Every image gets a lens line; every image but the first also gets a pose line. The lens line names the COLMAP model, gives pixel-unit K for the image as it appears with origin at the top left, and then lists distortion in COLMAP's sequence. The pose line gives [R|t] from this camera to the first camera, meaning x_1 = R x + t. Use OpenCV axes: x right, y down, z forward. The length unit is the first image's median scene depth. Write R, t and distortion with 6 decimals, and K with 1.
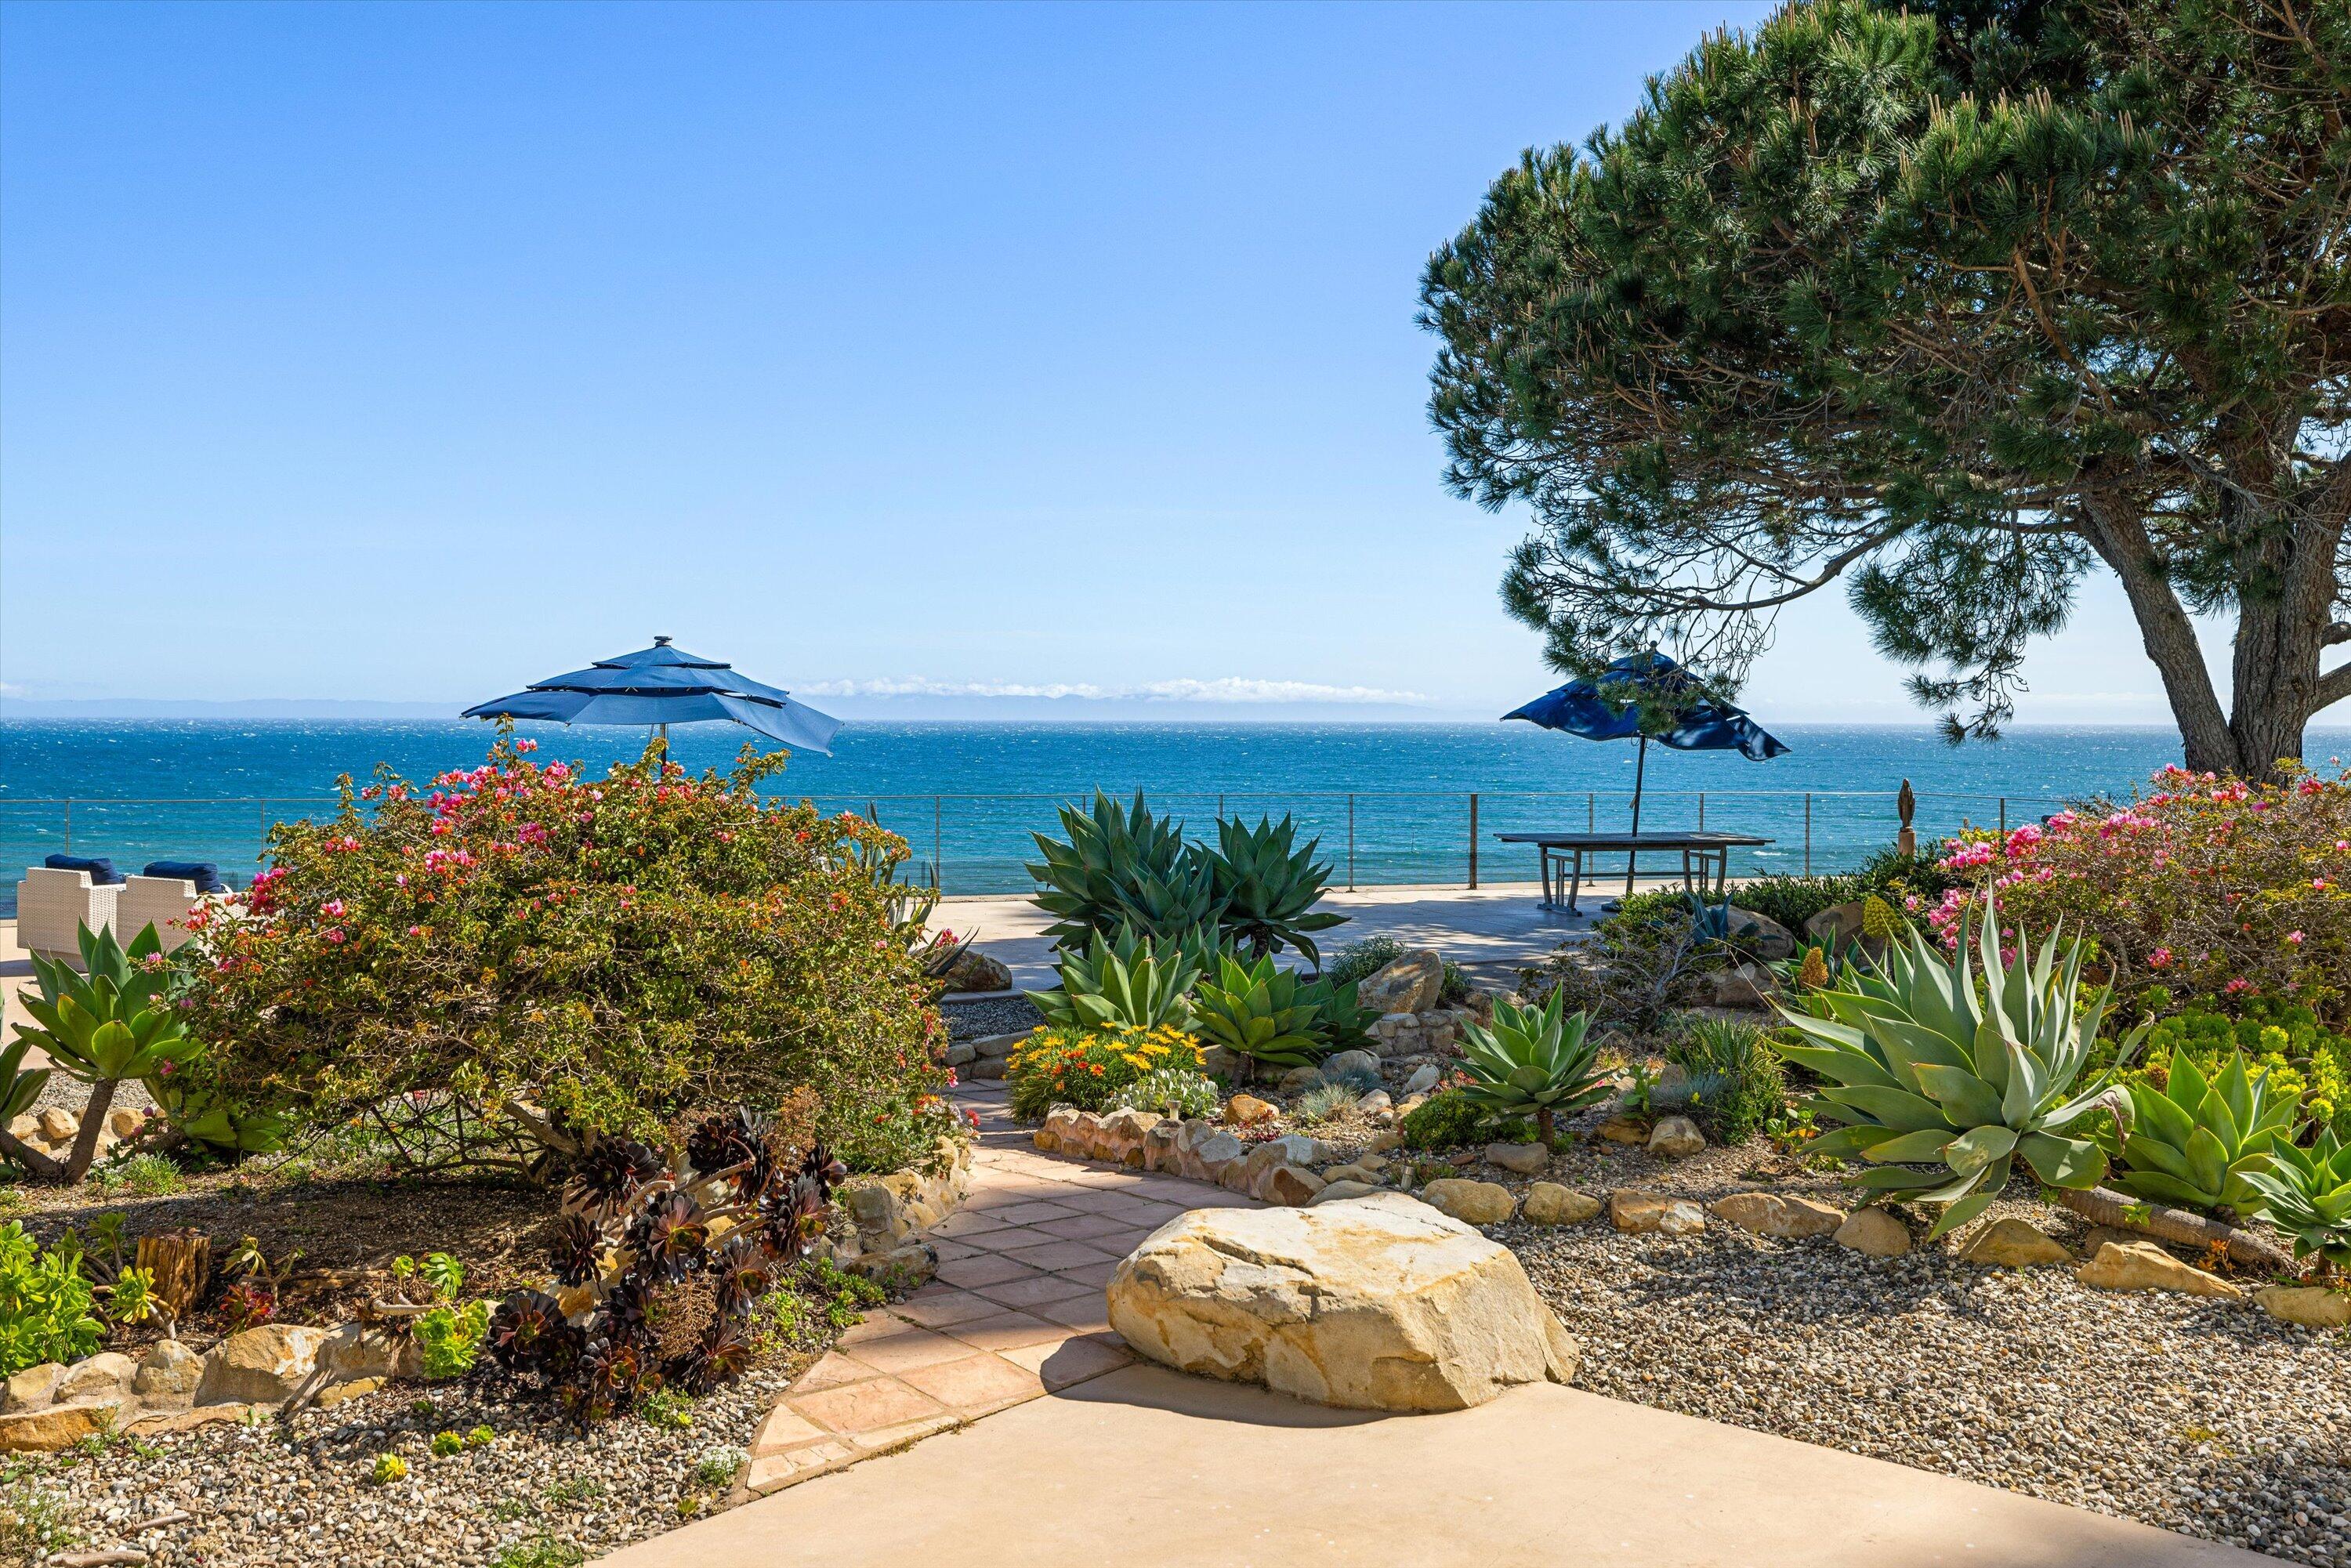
lens RADIAL K [[2078.5, 0, 1158.4], [0, 2078.5, 700.3], [0, 0, 1]] dist [0.002488, 0.010981]
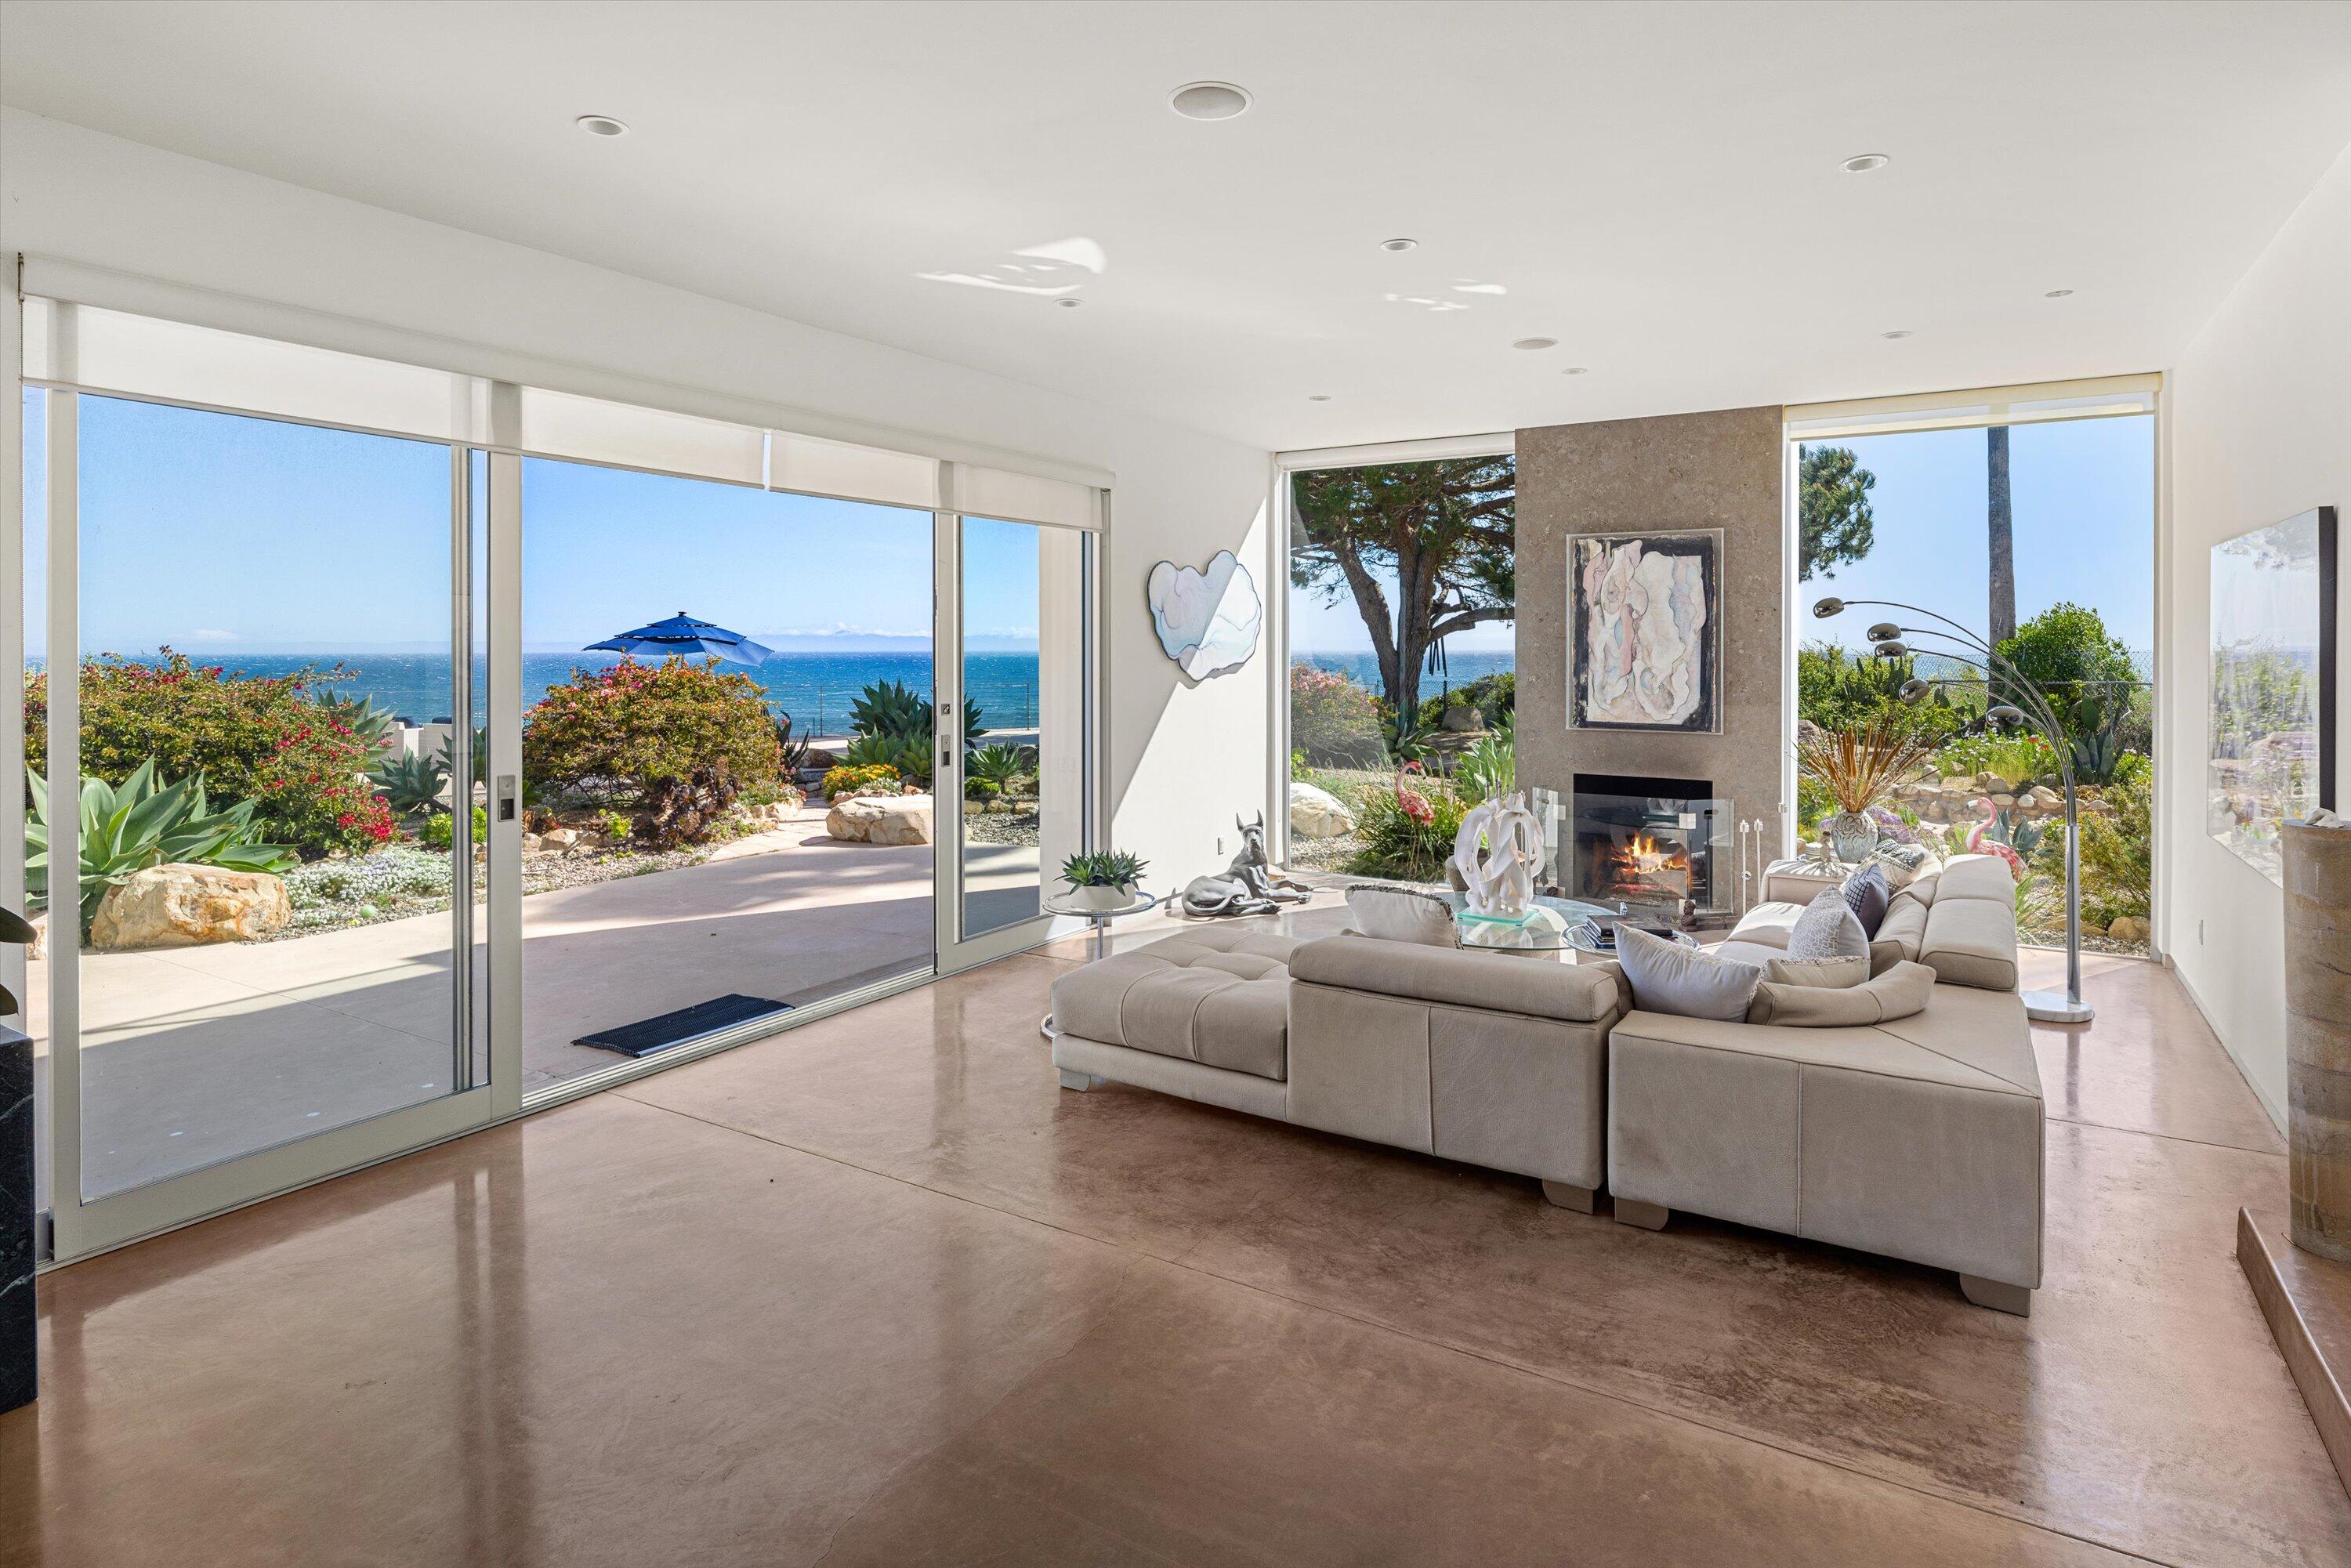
lens RADIAL K [[1254.8, 0, 1192.8], [0, 1254.8, 691.7], [0, 0, 1]] dist [-0.002029, -0.001643]
pose [[0.988841, -0.010321, 0.148614, 0.103754], [0.004119, 0.999110, 0.041982, 0.000284], [-0.148915, -0.040902, 0.988004, -0.419477]]
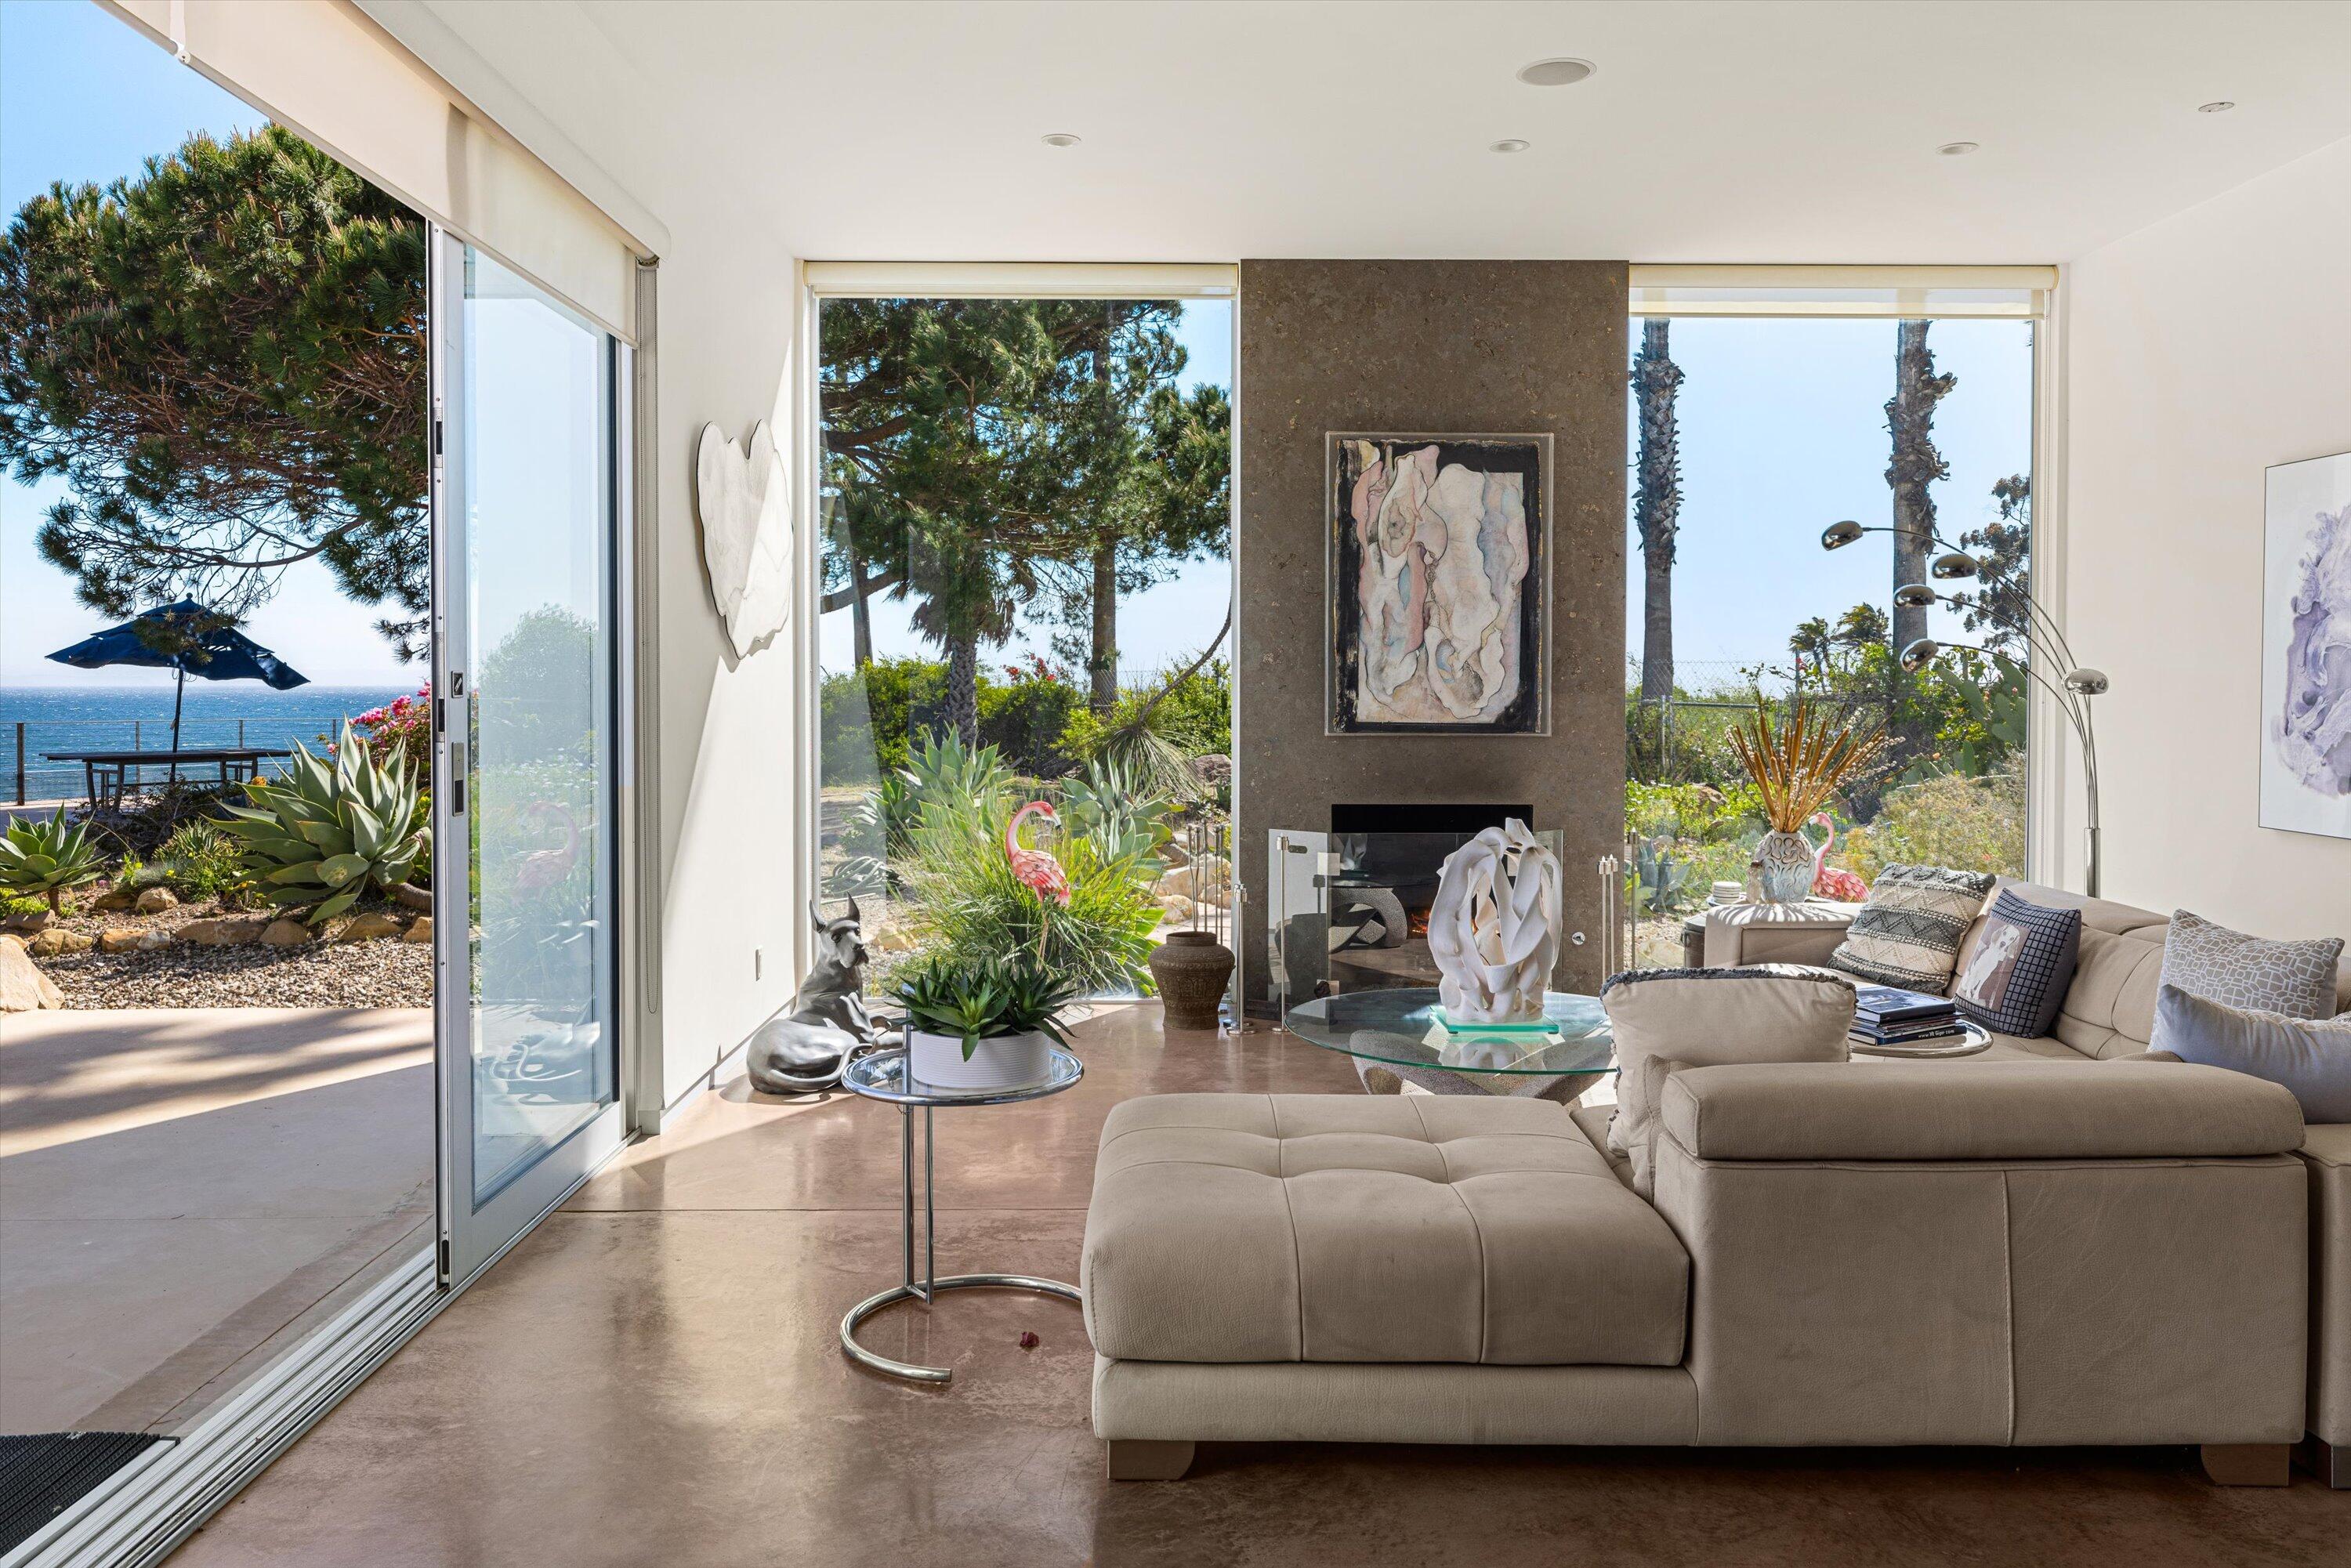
lens RADIAL K [[1766.9, 0, 1155.7], [0, 1766.9, 768.6], [0, 0, 1]] dist [-0.009302, -0.000014]
pose [[0.759262, -0.035197, 0.649833, -0.016919], [-0.001369, 0.998448, 0.055679, 0.022737], [-0.650784, -0.043165, 0.758035, -0.243501]]
